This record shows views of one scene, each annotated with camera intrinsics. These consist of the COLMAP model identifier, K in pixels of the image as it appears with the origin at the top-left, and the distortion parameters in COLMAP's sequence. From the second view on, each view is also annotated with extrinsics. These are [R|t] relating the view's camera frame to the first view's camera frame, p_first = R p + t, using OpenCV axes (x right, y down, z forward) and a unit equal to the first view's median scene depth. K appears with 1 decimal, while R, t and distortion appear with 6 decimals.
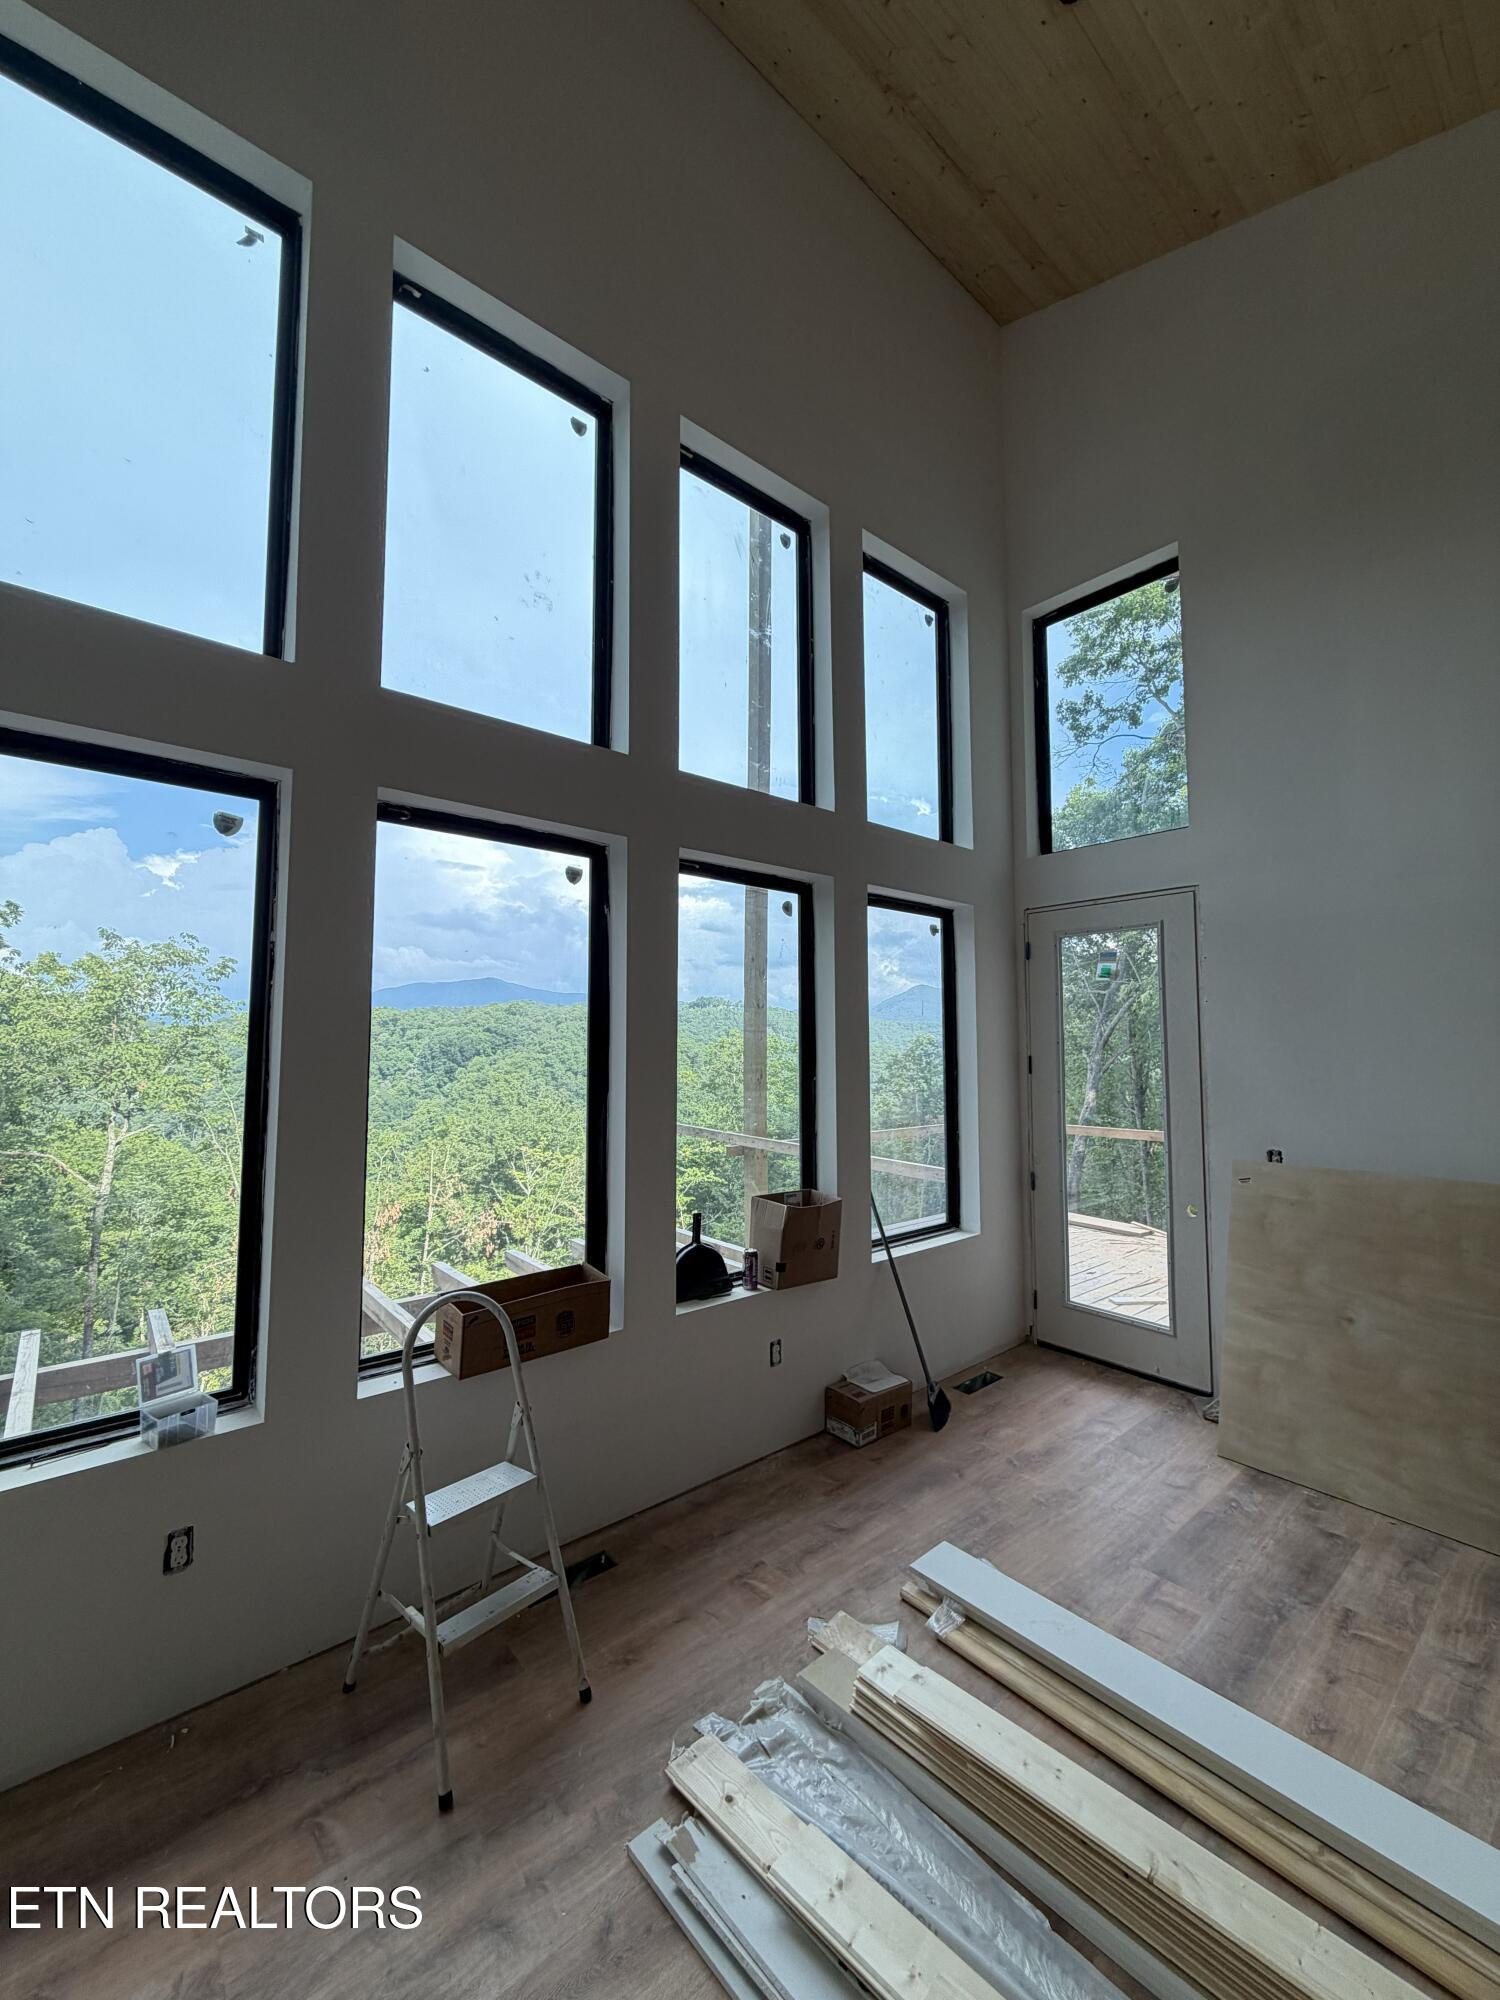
lens RADIAL K [[797.9, 0, 754.6], [0, 797.9, 999.6], [0, 0, 1]] dist [-0.001998, 0.001056]
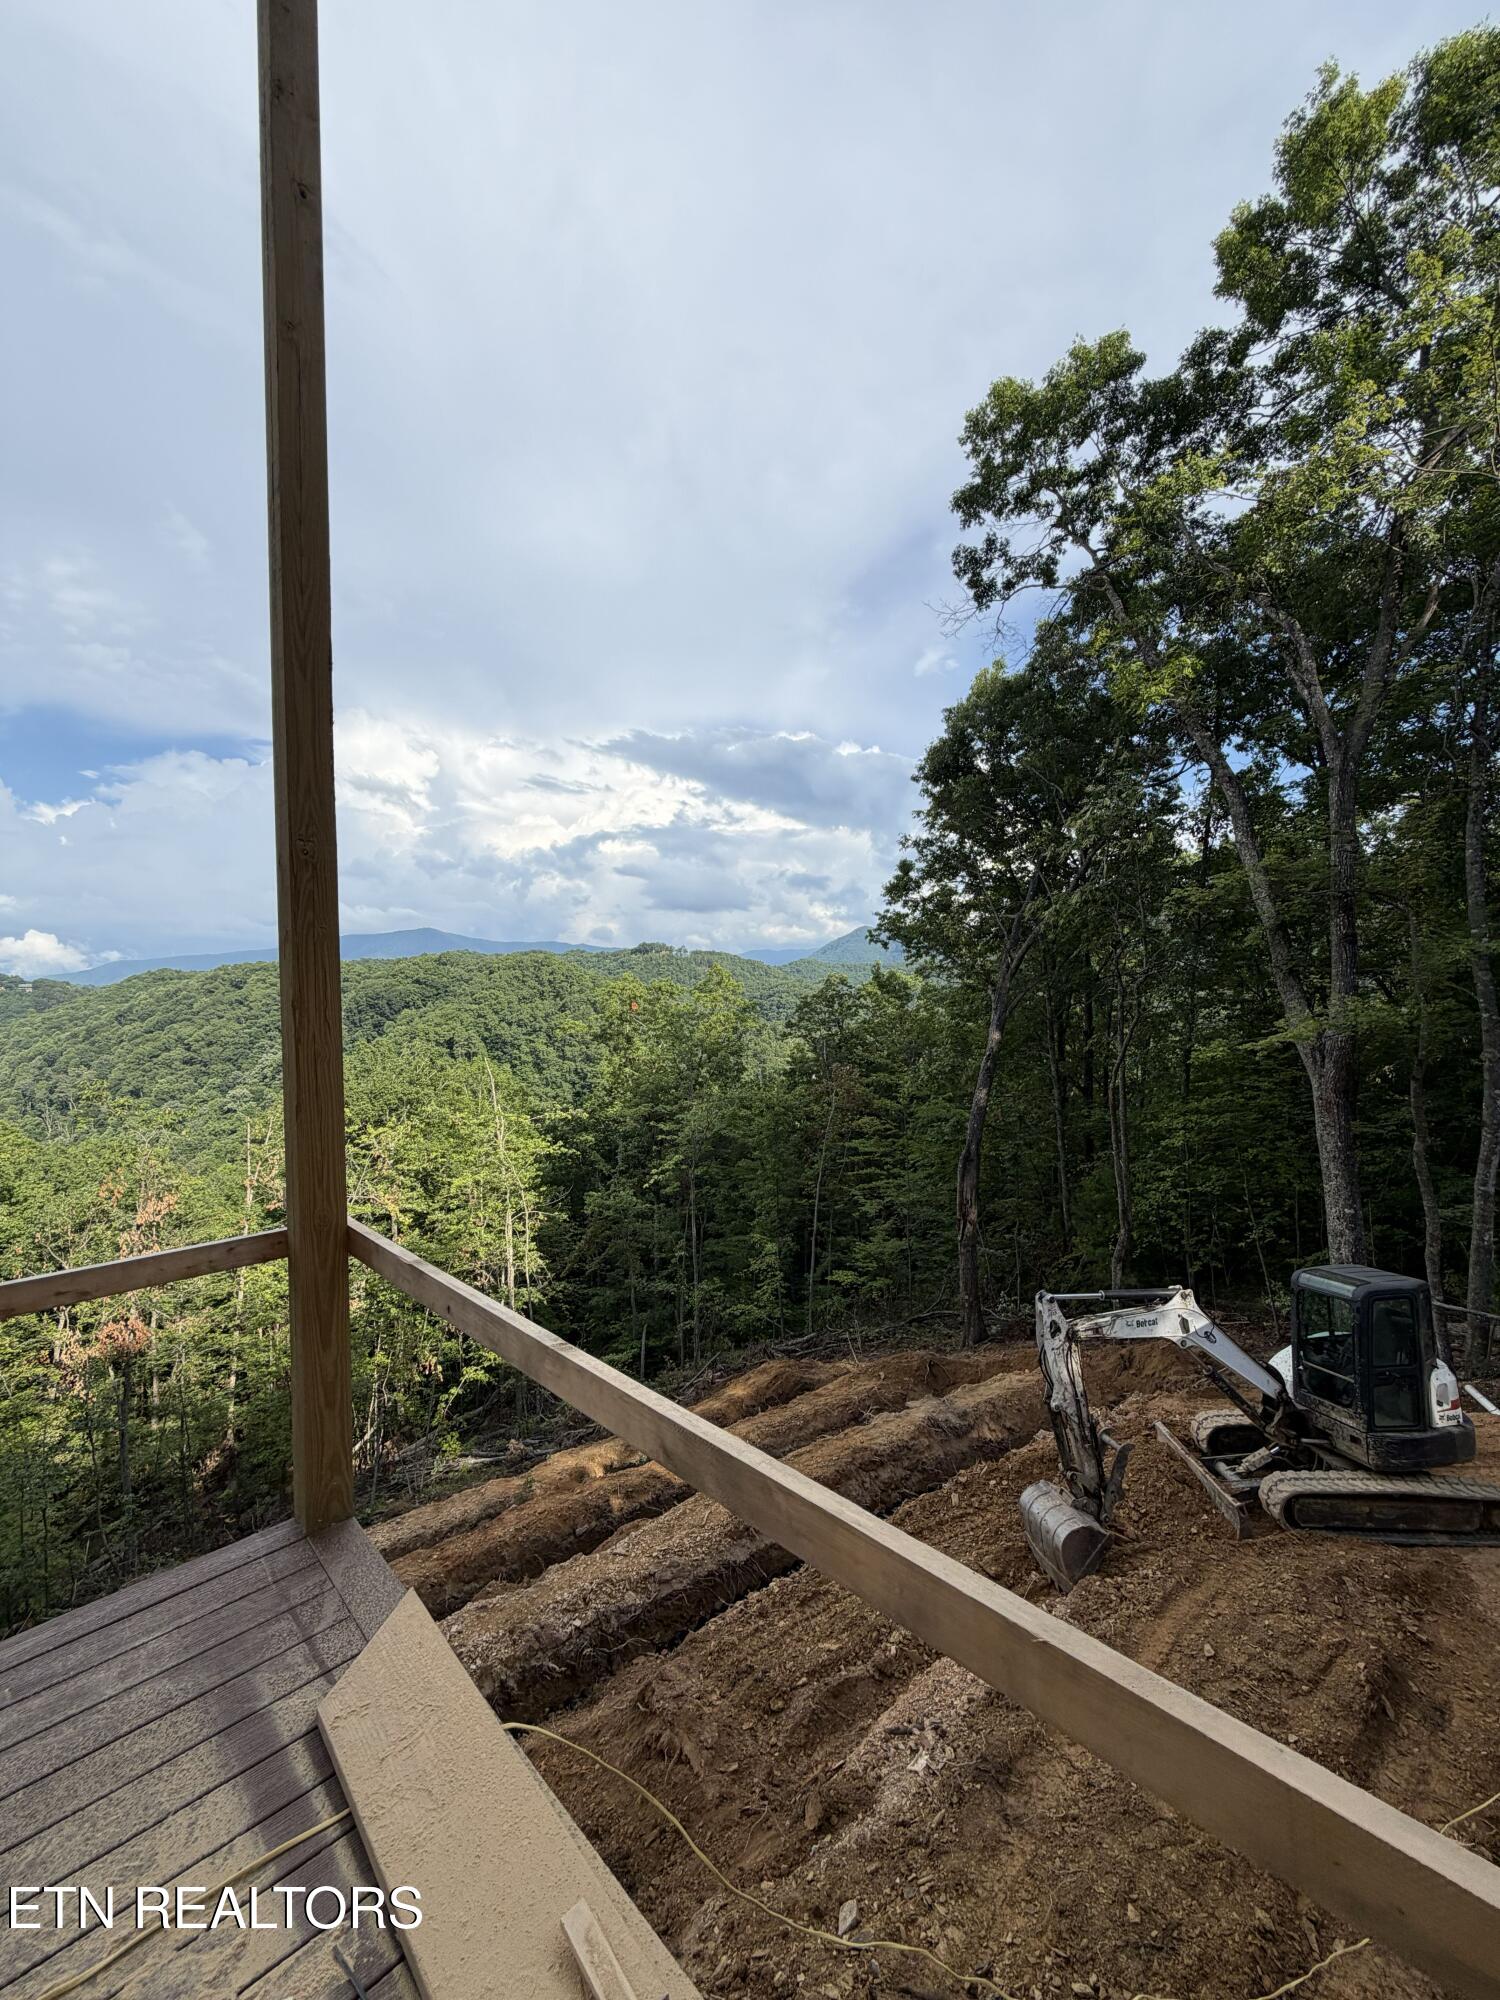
lens RADIAL K [[797.9, 0, 750.0], [0, 797.9, 995.0], [0, 0, 1]] dist [-0.001998, 0.001056]
pose [[0.997681, -0.024011, 0.063688, 0.113318], [0.019945, 0.997768, 0.063725, 0.016059], [-0.065076, -0.062307, 0.995933, 0.188964]]
